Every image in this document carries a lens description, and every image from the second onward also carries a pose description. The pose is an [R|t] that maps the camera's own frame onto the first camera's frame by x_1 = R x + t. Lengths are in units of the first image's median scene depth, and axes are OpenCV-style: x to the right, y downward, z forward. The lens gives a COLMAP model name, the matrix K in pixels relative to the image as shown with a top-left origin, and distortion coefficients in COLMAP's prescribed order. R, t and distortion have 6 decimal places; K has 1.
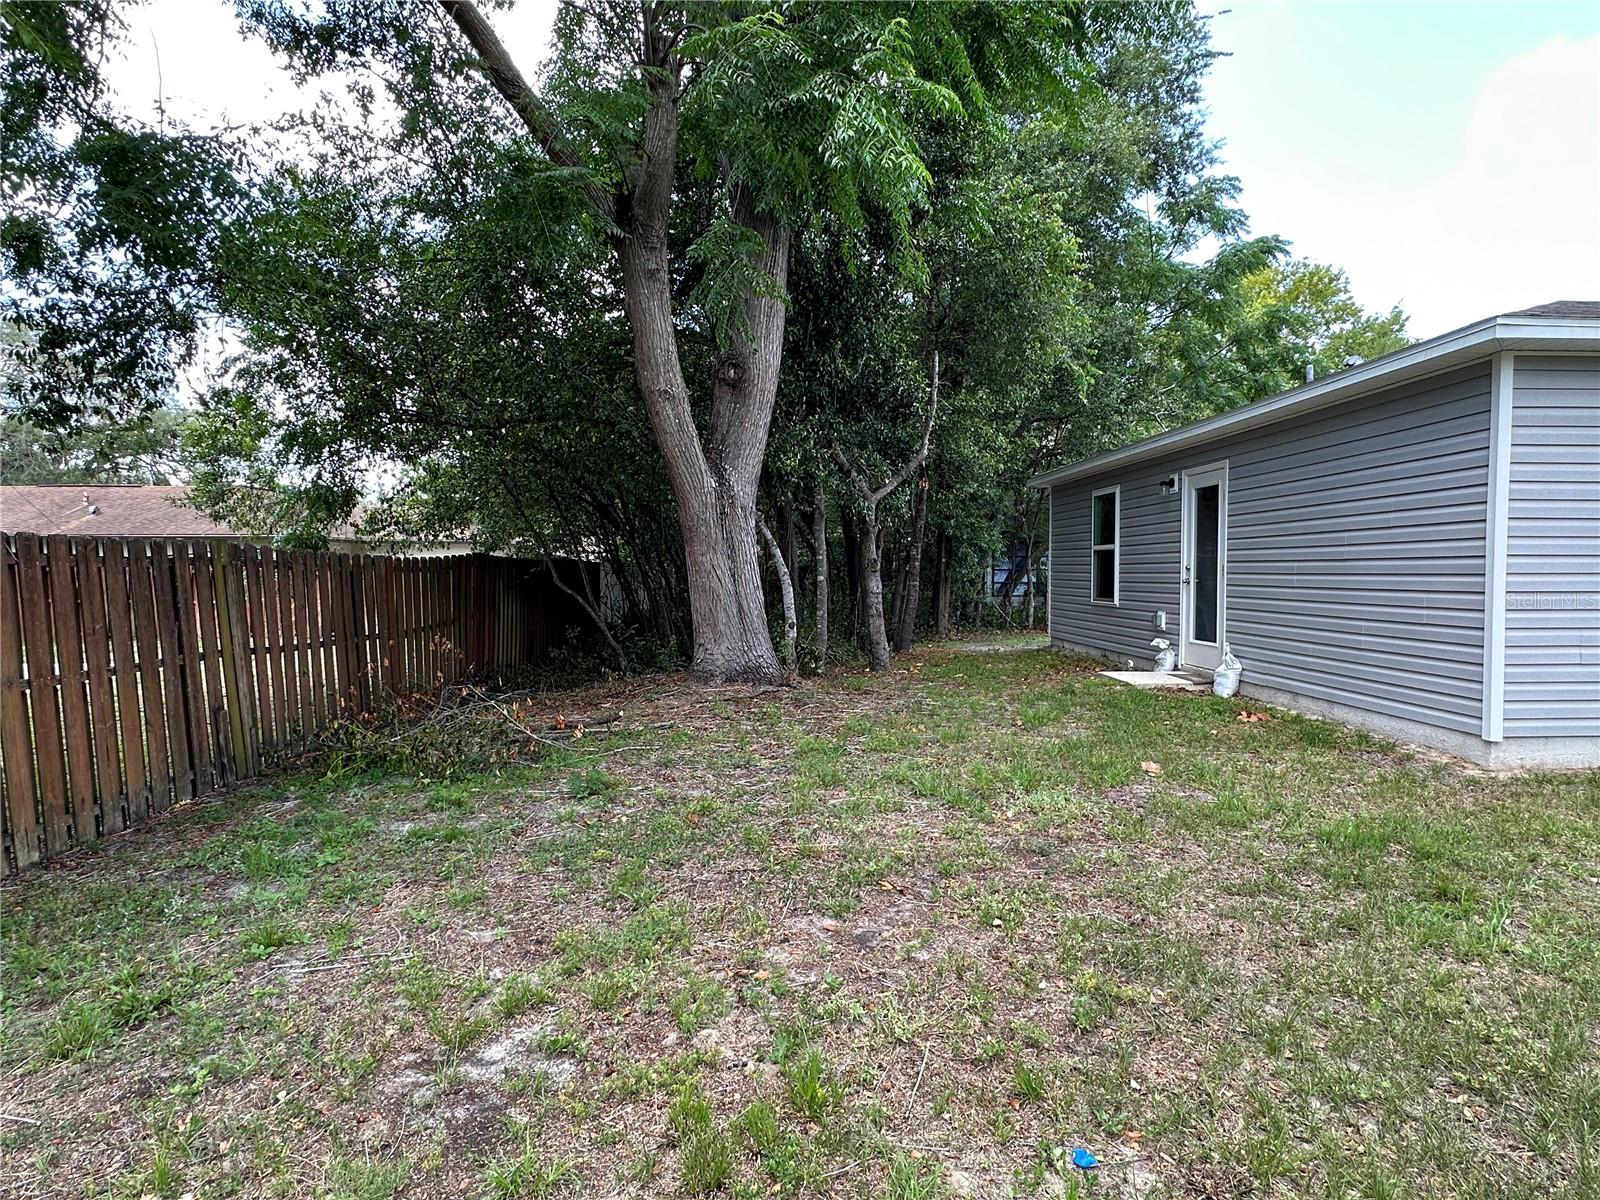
lens RADIAL K [[875.2, 0, 800.0], [0, 875.2, 600.0], [0, 0, 1]] dist [0.000151, 0.000140]
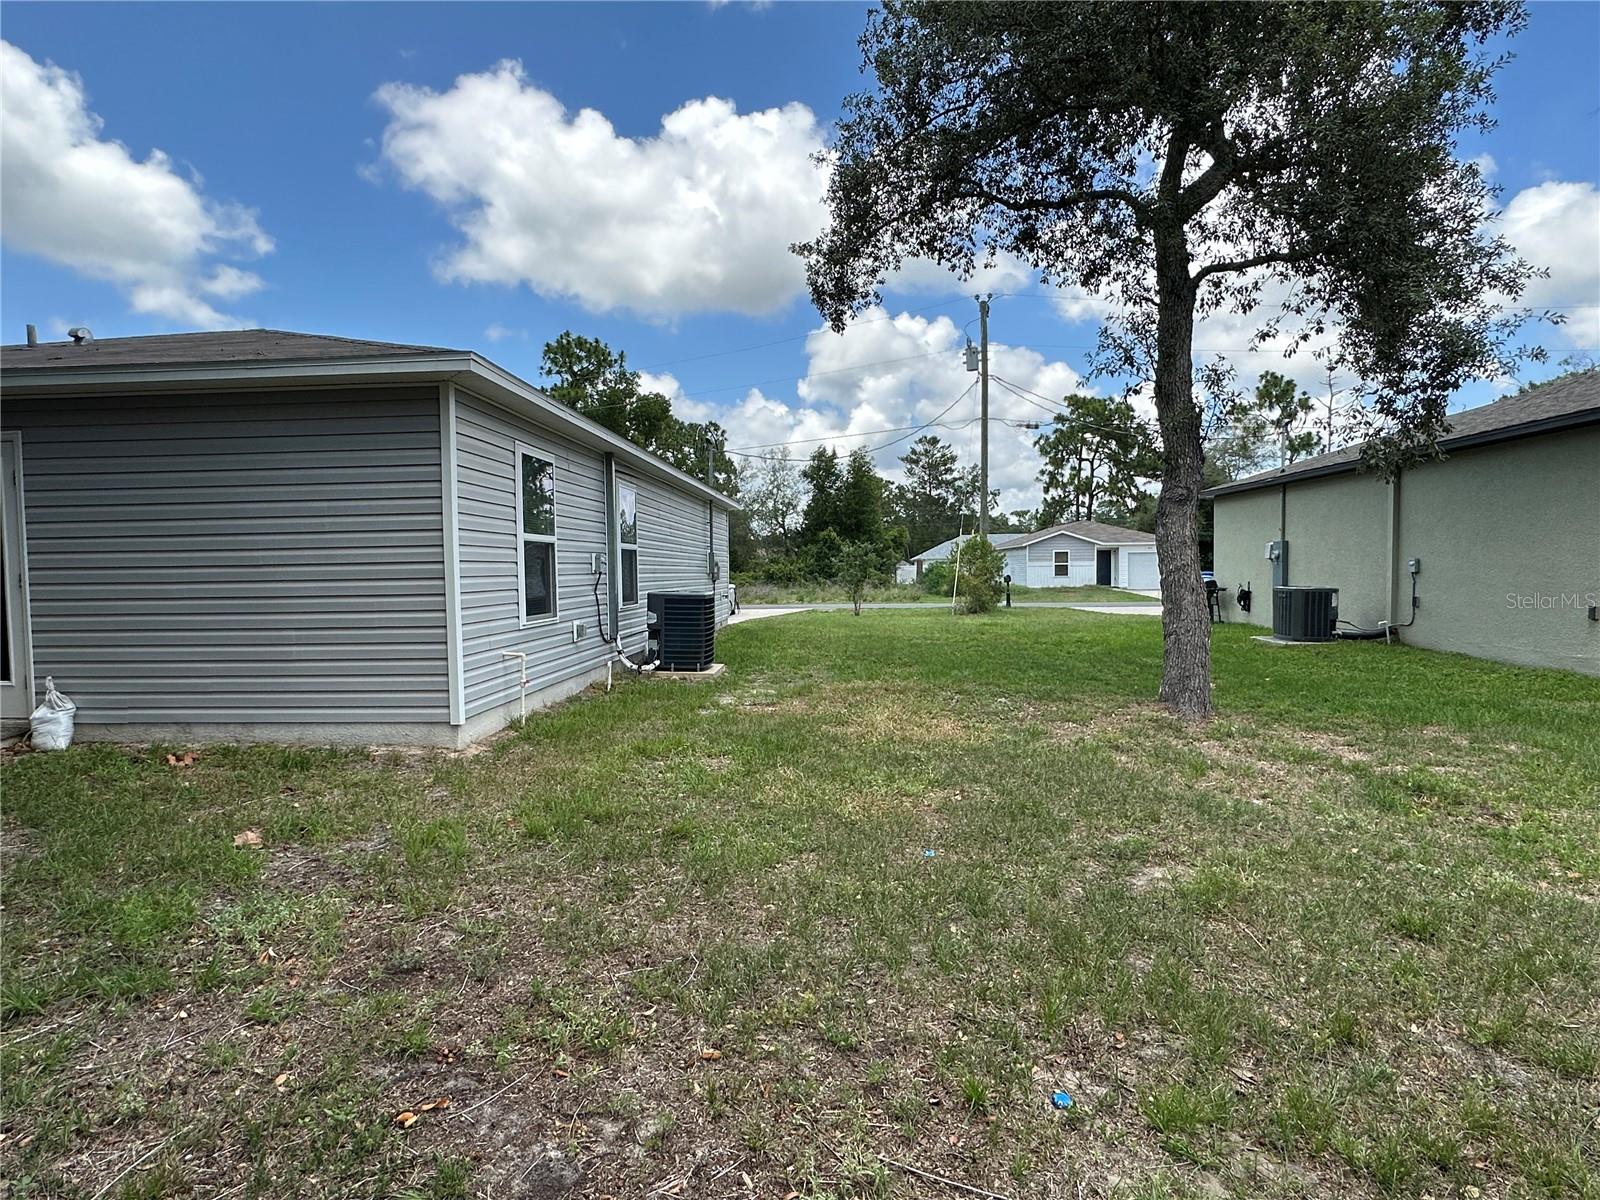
lens RADIAL K [[875.2, 0, 800.0], [0, 875.2, 600.0], [0, 0, 1]] dist [0.000151, 0.000140]
pose [[0.113707, -0.036907, 0.992829, -0.278064], [0.048769, 0.998312, 0.031526, -0.014227], [-0.992317, 0.044835, 0.115315, 0.418450]]
